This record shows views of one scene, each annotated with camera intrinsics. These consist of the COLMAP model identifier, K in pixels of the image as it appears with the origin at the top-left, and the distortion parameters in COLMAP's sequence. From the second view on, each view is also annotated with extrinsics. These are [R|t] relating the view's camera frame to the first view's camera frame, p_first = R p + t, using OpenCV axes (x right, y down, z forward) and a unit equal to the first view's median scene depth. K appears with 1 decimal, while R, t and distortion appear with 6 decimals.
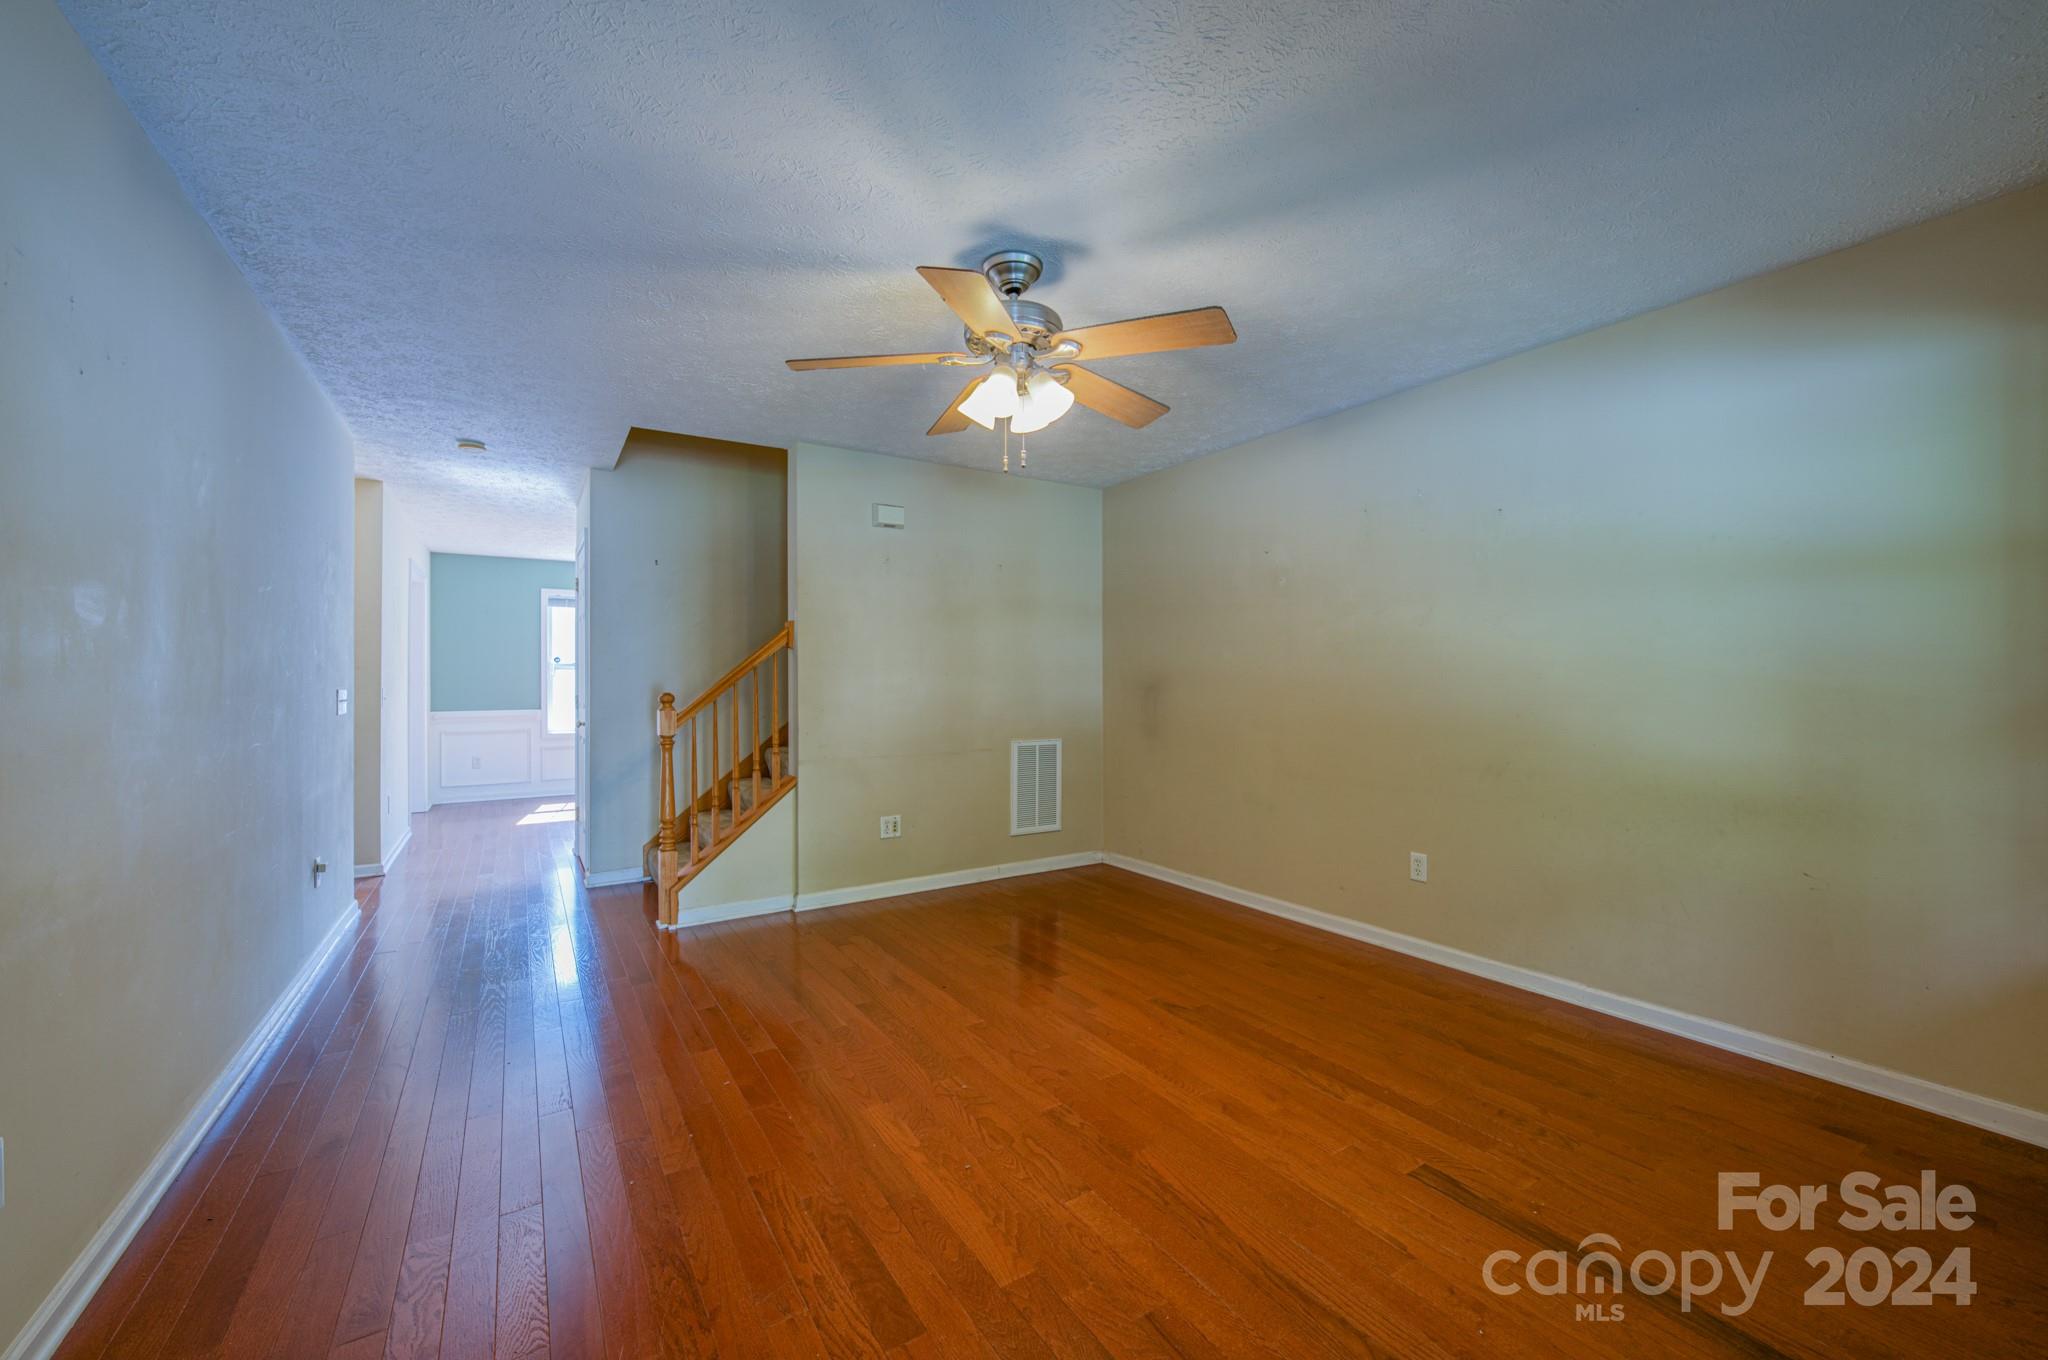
lens RADIAL K [[785.1, 0, 1024.0], [0, 785.1, 680.0], [0, 0, 1]] dist [-0.000128, -0.000009]
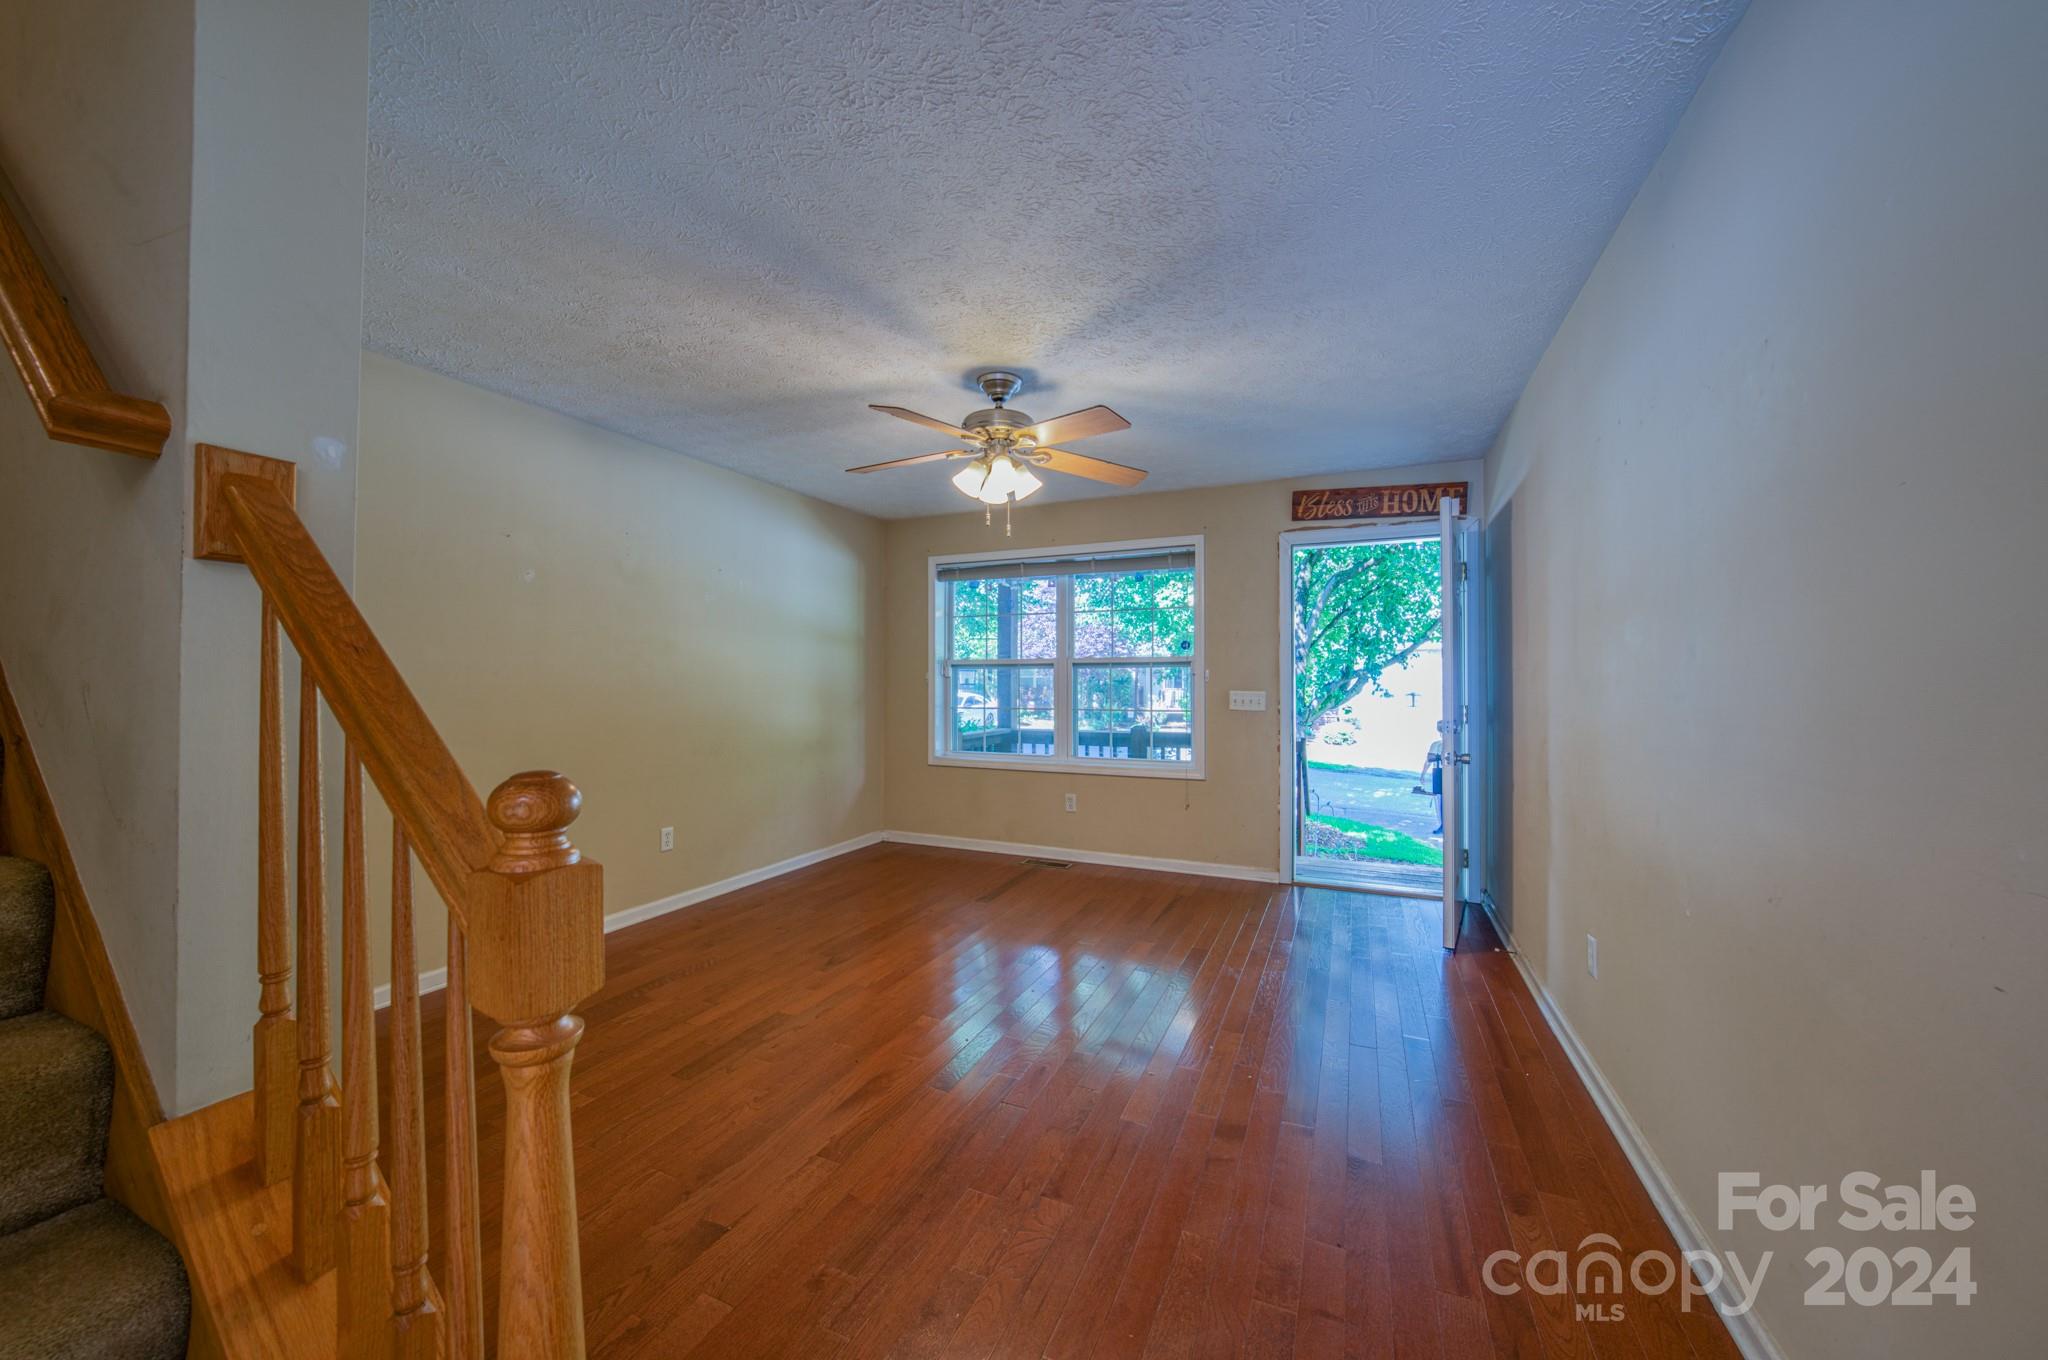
lens RADIAL K [[735.8, 0, 1024.0], [0, 735.8, 680.0], [0, 0, 1]] dist [-0.010008, 0.000545]
pose [[-0.544864, 0.009762, 0.838467, -0.885872], [0.000096, 0.999933, -0.011579, 0.002551], [-0.838524, -0.006228, -0.544829, 1.337332]]
